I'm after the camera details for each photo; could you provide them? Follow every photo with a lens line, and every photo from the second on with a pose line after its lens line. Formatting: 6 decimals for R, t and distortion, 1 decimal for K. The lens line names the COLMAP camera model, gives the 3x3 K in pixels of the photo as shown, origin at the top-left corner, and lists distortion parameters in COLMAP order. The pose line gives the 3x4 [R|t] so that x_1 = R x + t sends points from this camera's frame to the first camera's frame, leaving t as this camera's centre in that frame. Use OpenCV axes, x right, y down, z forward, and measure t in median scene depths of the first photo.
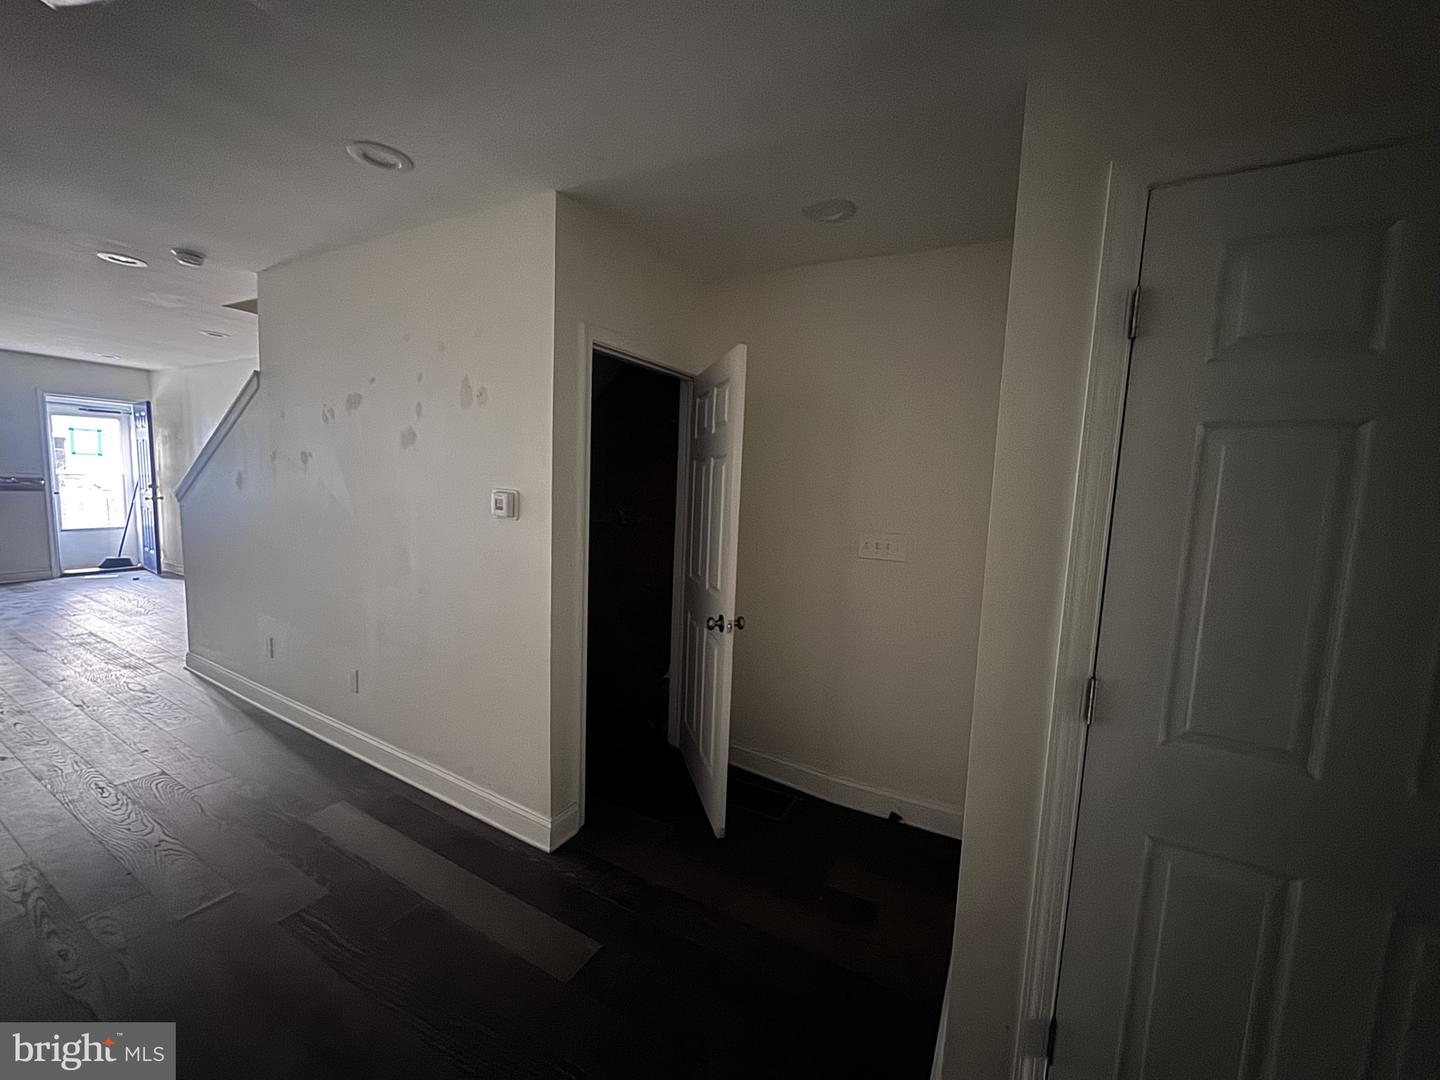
lens RADIAL K [[567.4, 0, 720.0], [0, 567.4, 540.0], [0, 0, 1]] dist [-0.007572, -0.000067]
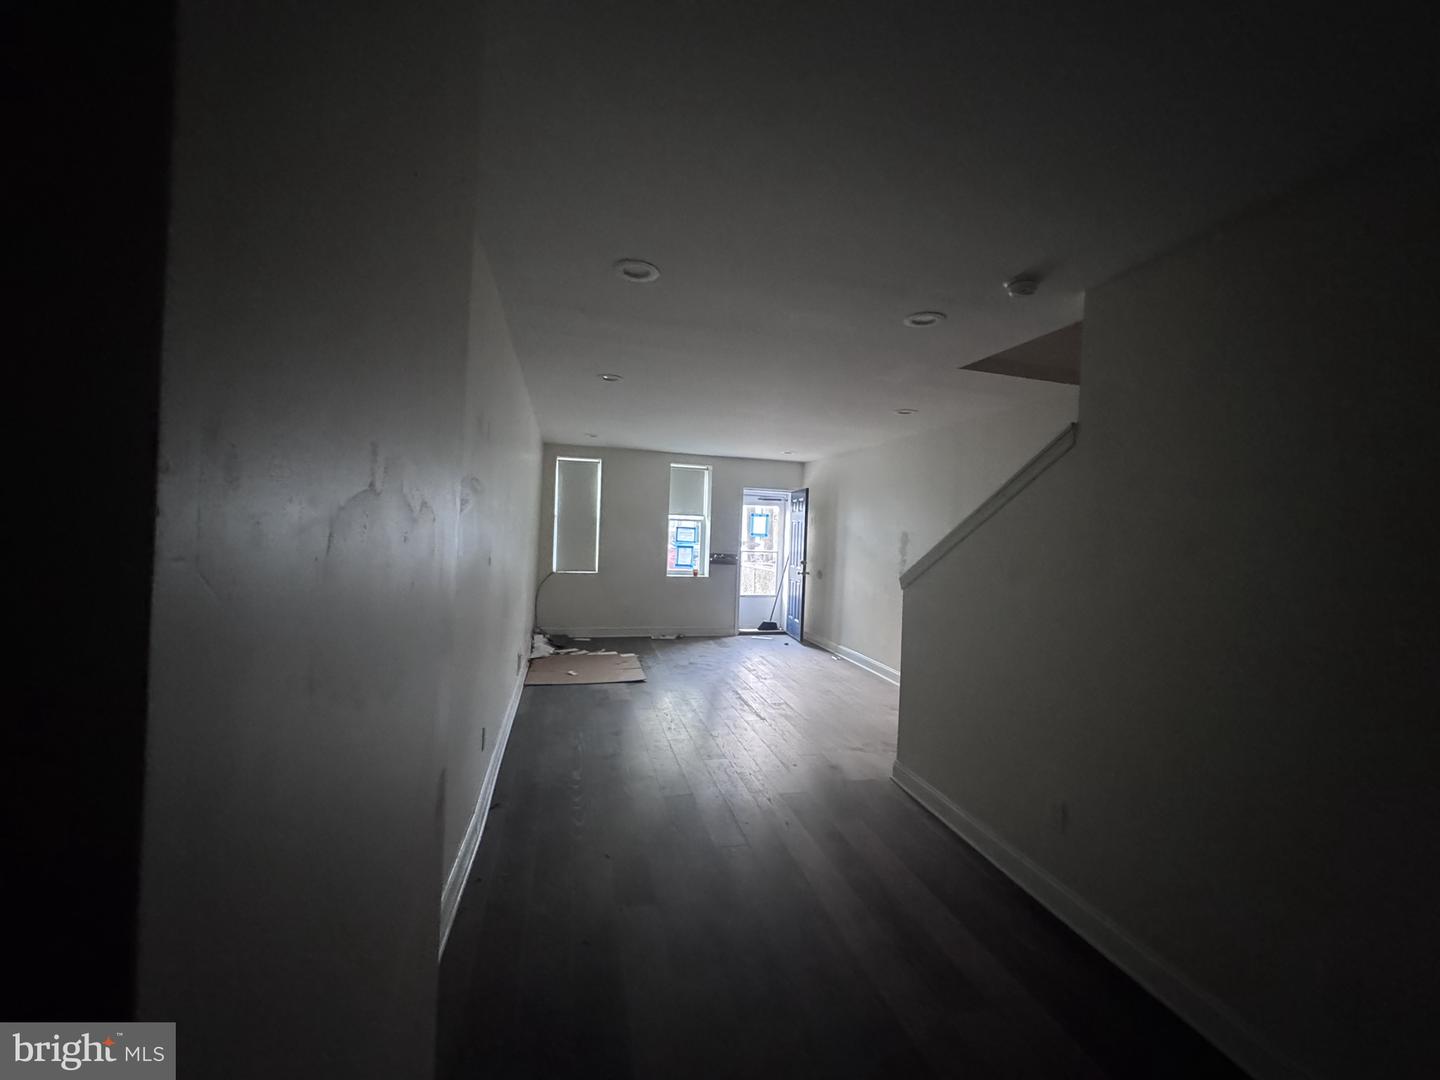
lens RADIAL K [[567.4, 0, 720.0], [0, 567.4, 540.0], [0, 0, 1]] dist [-0.007572, -0.000067]
pose [[0.692509, -0.009289, -0.721350, -0.301624], [-0.081796, 0.992458, -0.091306, -0.022674], [0.716757, 0.122234, 0.686526, 0.094354]]
